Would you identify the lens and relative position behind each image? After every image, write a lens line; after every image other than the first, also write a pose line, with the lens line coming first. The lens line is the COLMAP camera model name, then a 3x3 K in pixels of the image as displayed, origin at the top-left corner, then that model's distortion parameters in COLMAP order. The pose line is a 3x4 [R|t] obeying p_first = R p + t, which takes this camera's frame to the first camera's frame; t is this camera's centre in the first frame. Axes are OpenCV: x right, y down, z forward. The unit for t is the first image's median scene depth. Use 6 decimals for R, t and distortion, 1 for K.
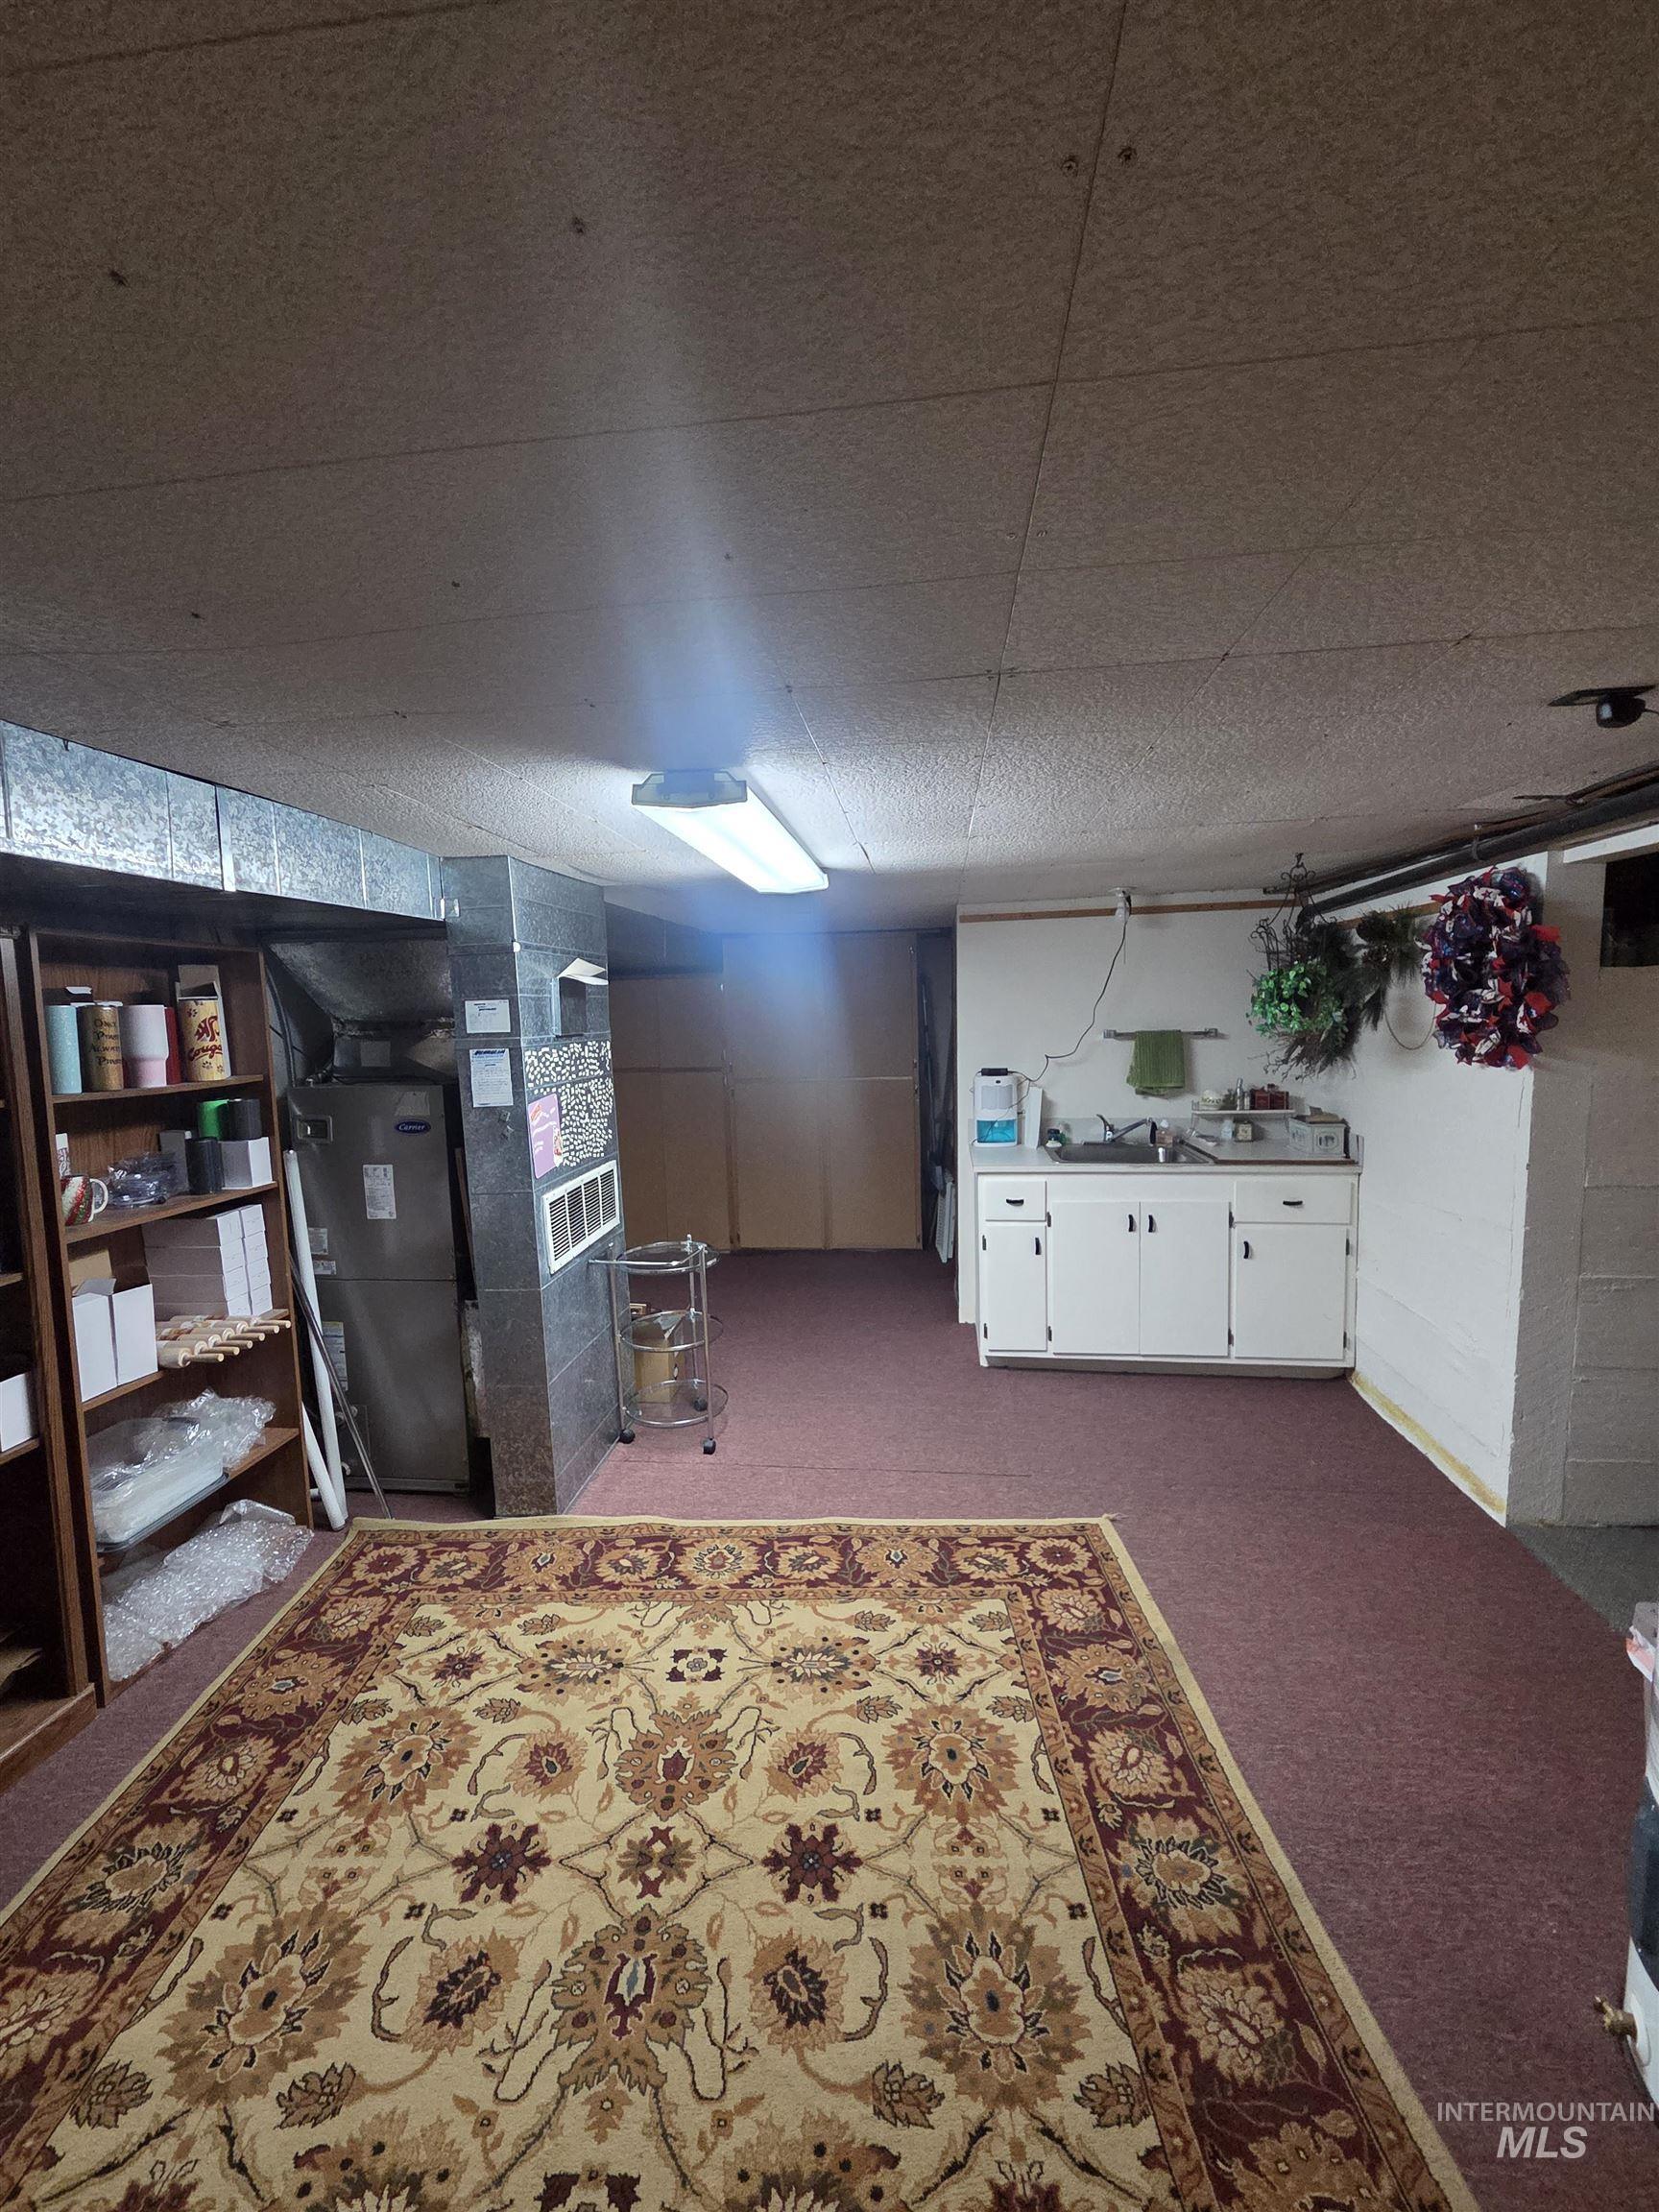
lens RADIAL K [[911.8, 0, 822.4], [0, 911.8, 1097.9], [0, 0, 1]] dist [0.005851, -0.000018]
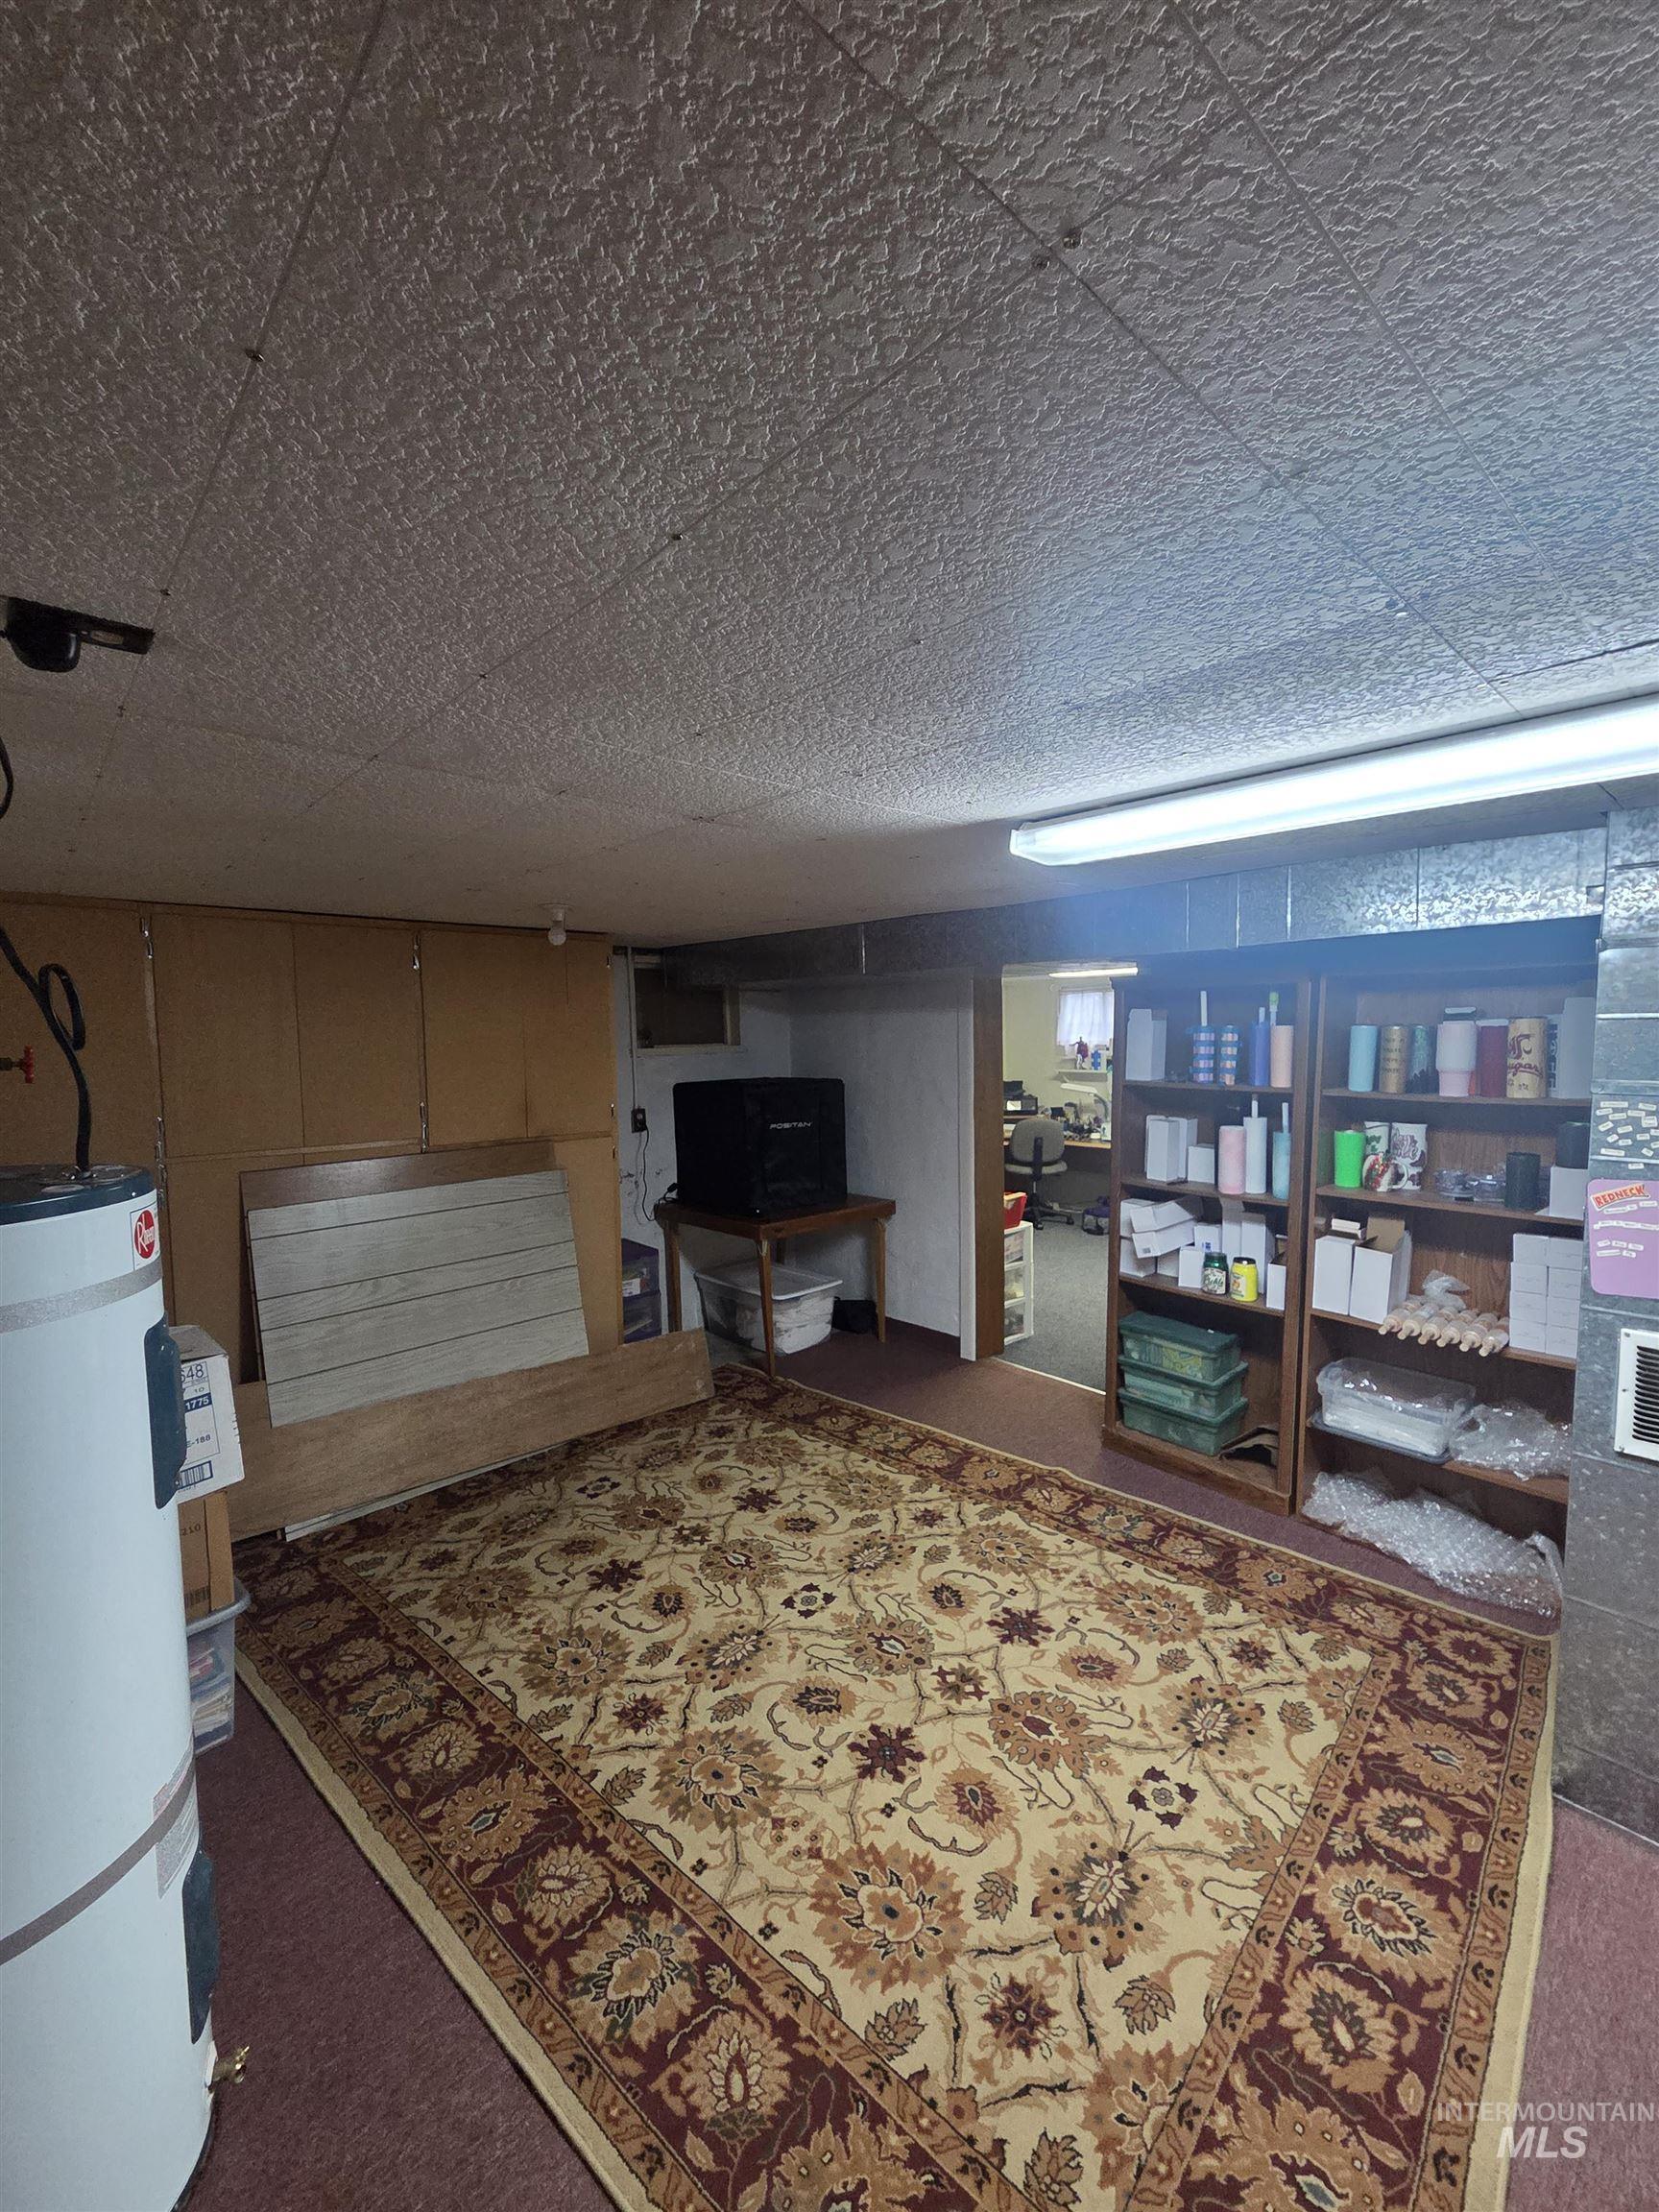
lens RADIAL K [[911.8, 0, 825.8], [0, 911.8, 1109.3], [0, 0, 1]] dist [0.005851, -0.000018]
pose [[-0.655625, 0.094448, -0.749156, 0.801906], [-0.049882, 0.984562, 0.167781, -0.188682], [0.753437, 0.147370, -0.640792, 1.467972]]
